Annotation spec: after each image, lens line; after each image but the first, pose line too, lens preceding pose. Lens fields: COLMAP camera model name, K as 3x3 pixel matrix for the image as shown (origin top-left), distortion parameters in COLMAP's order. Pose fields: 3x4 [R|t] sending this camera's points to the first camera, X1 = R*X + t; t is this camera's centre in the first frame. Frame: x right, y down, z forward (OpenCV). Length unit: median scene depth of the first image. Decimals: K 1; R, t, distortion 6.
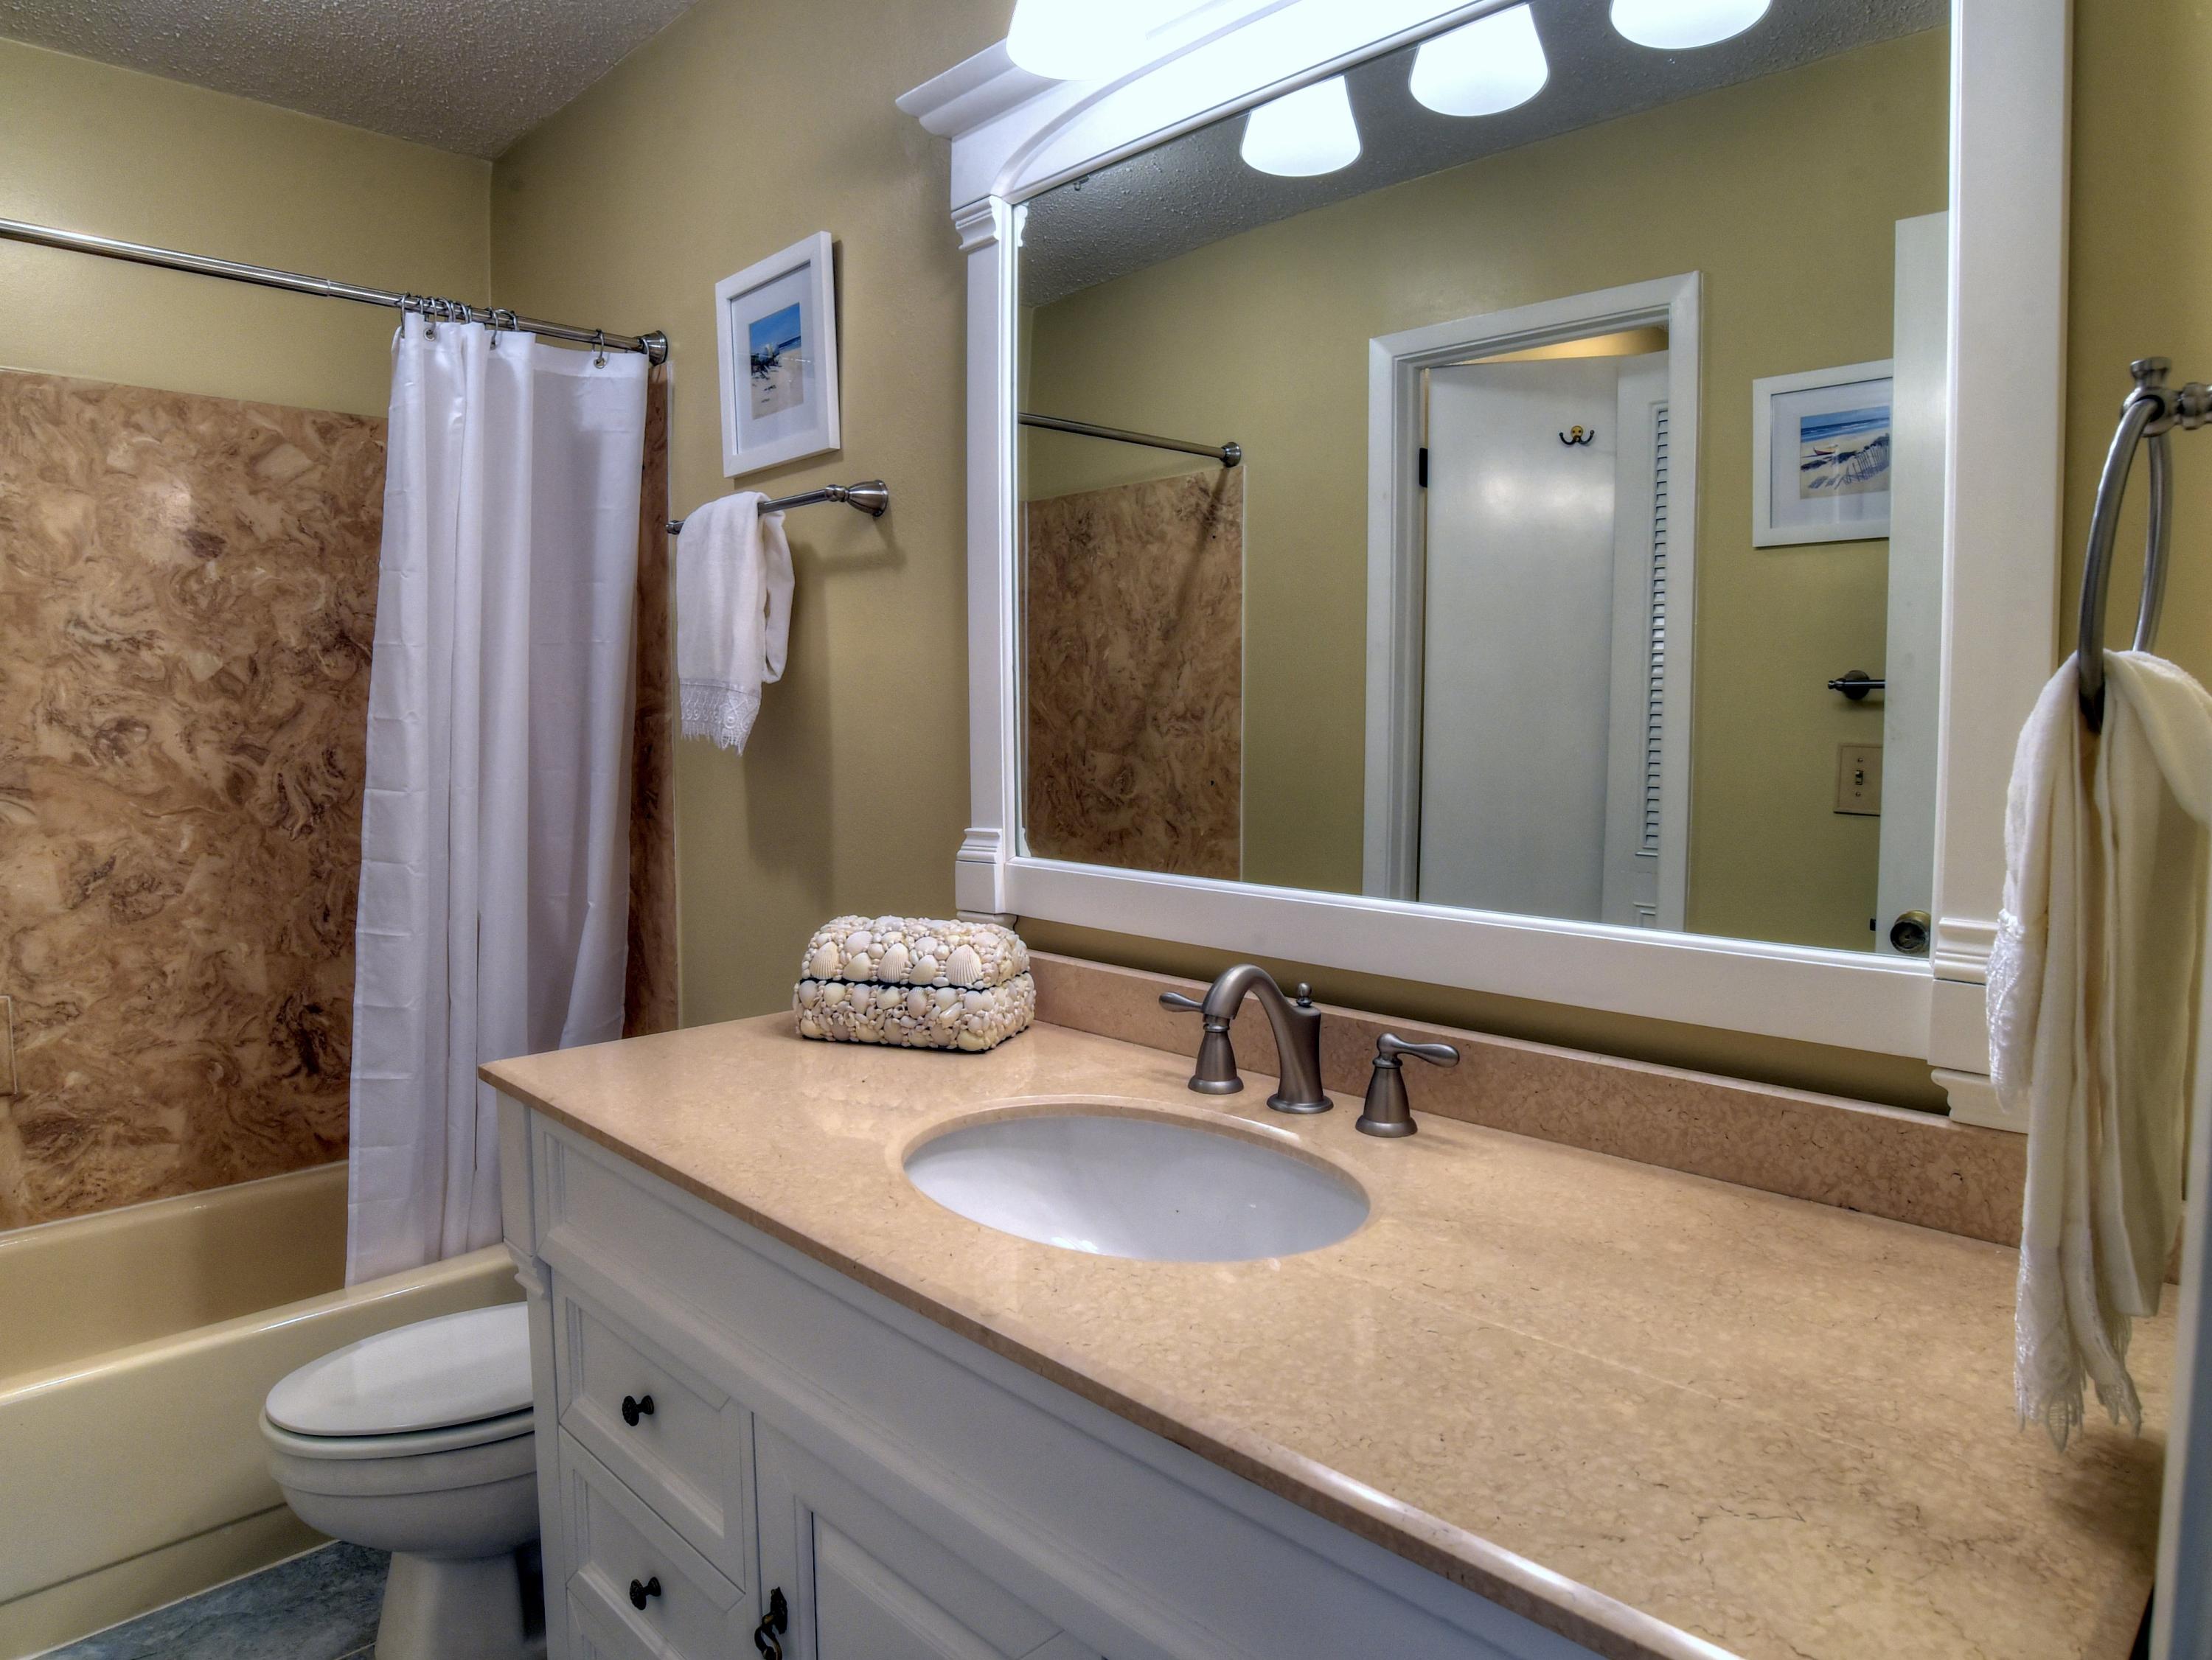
lens RADIAL K [[1422.0, 0, 1097.2], [0, 1422.0, 788.9], [0, 0, 1]] dist [-0.078913, 0.029569]
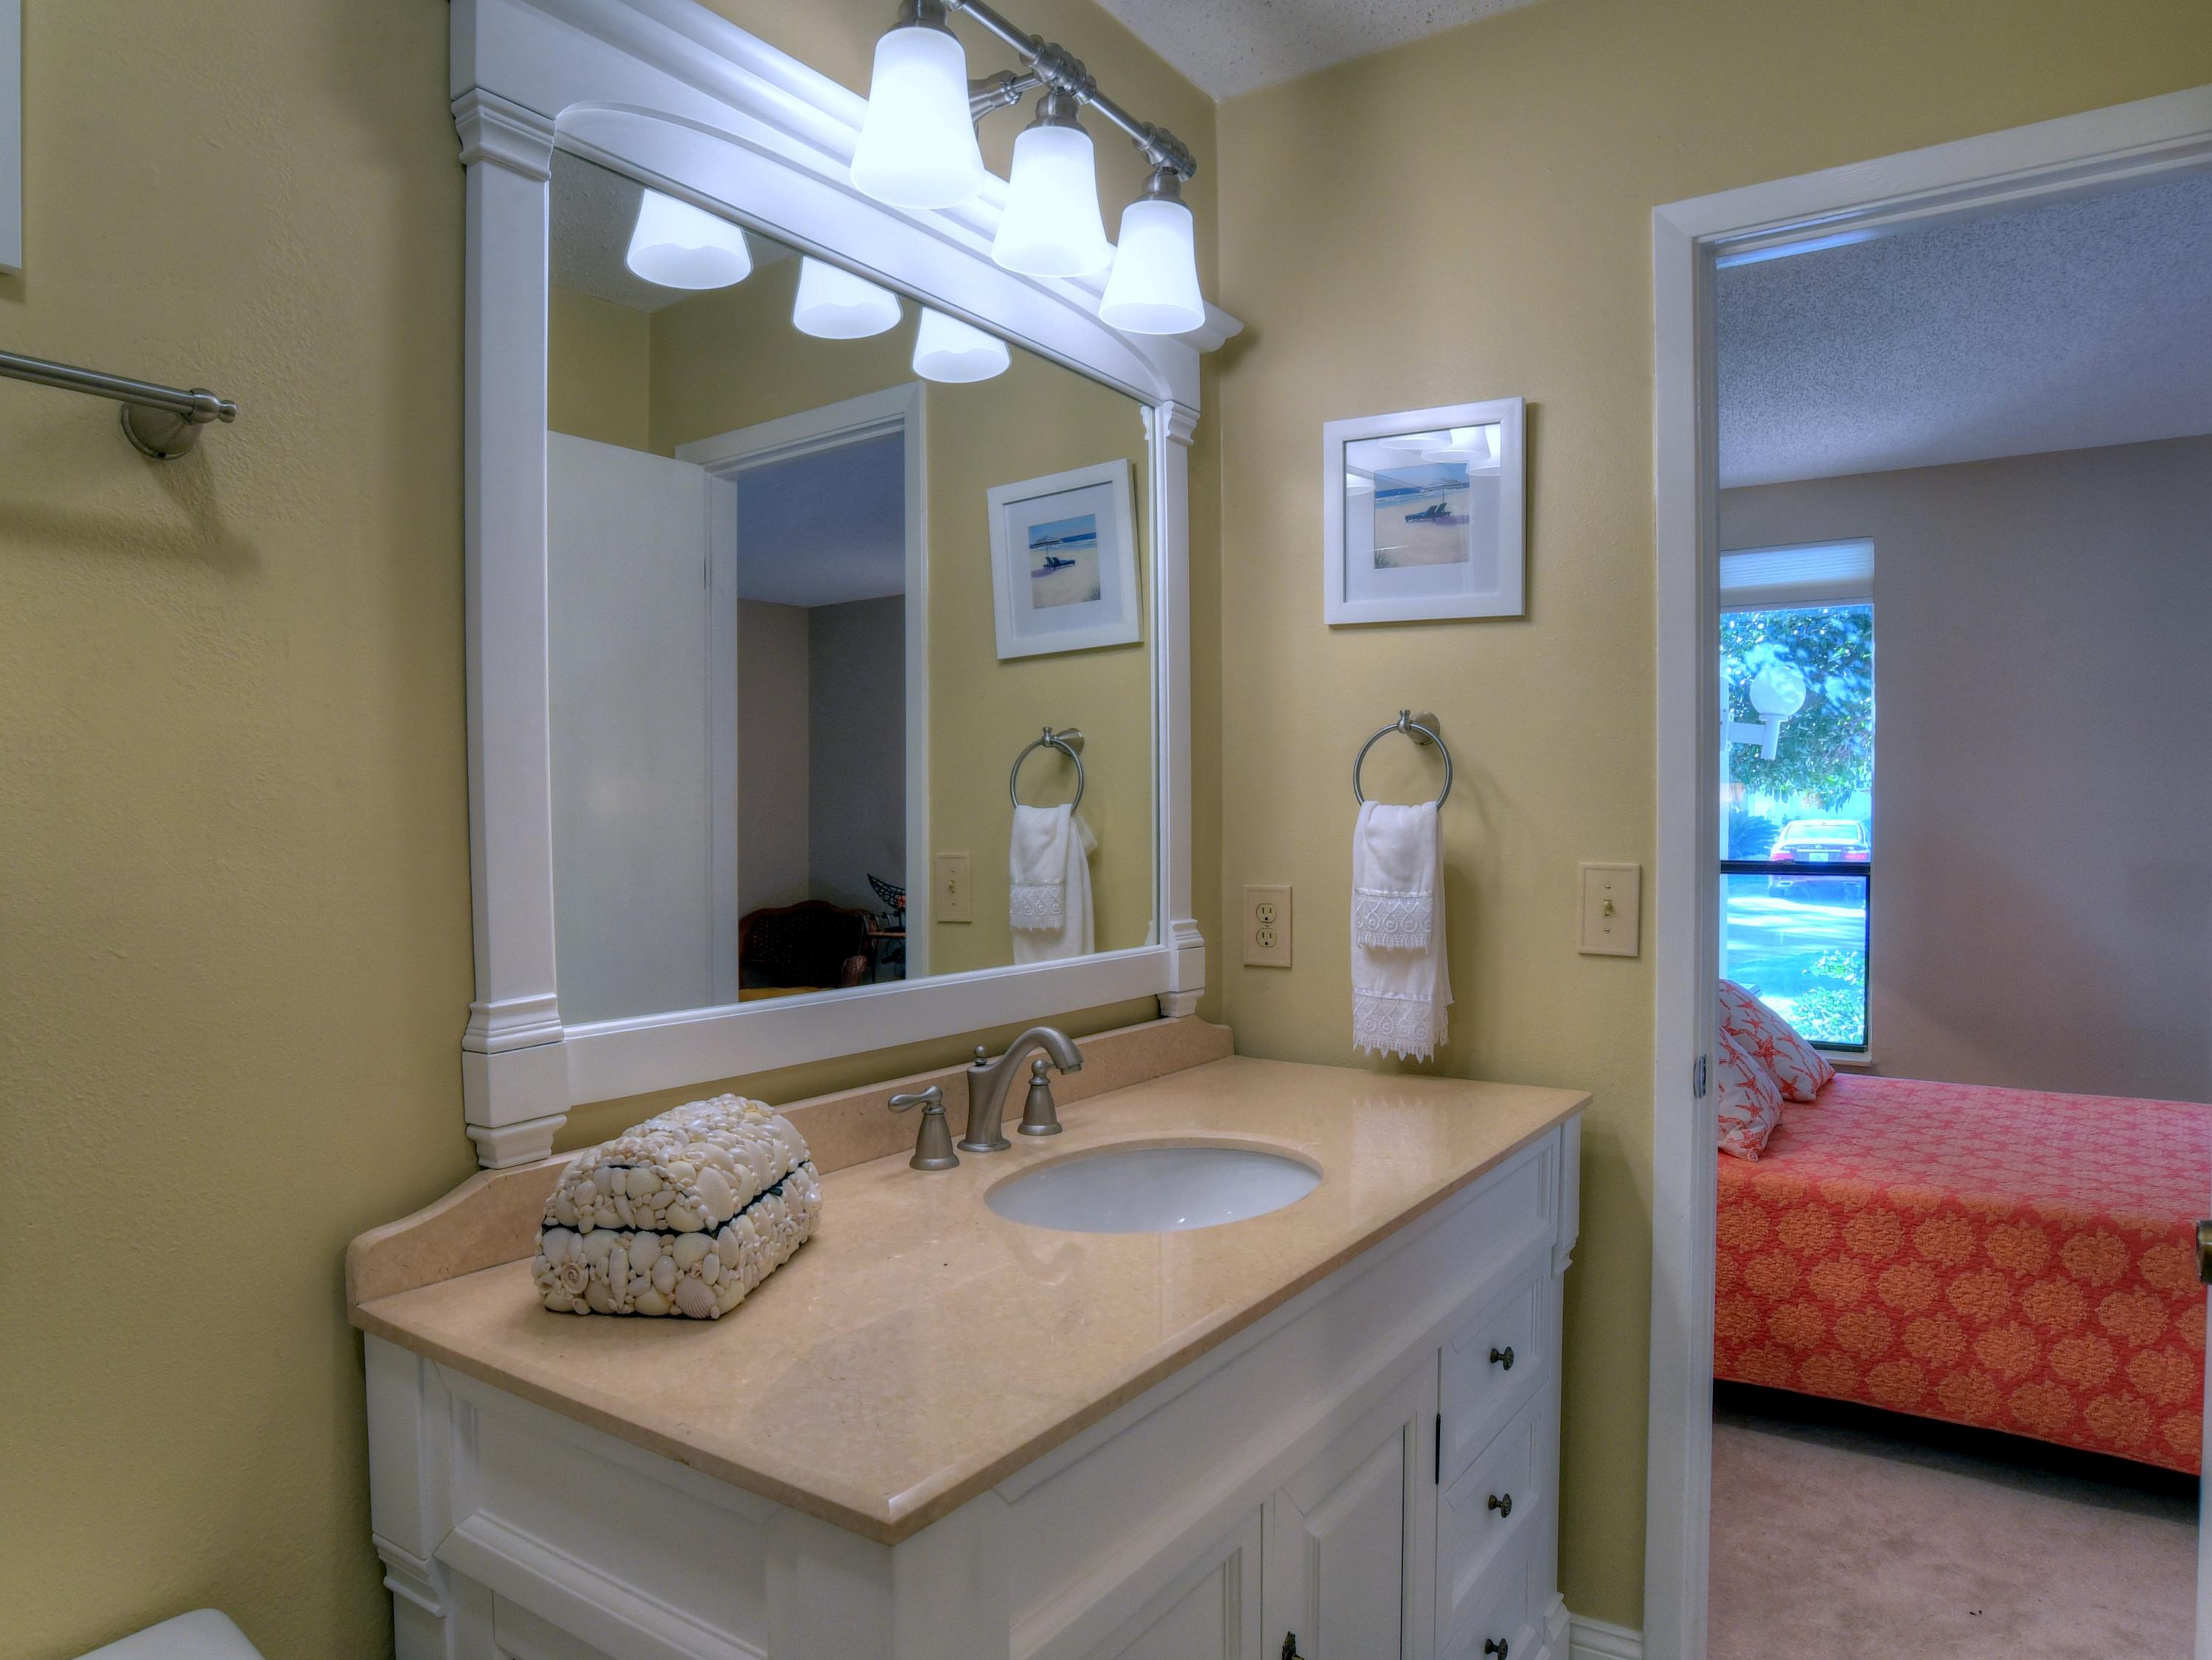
lens RADIAL K [[1388.2, 0, 1116.5], [0, 1388.2, 843.0], [0, 0, 1]] dist [-0.075738, 0.030403]
pose [[-0.222350, -0.003674, 0.974960, -0.962280], [0.074426, 0.997011, 0.020731, -0.048332], [-0.972122, 0.077172, -0.221412, 1.050144]]
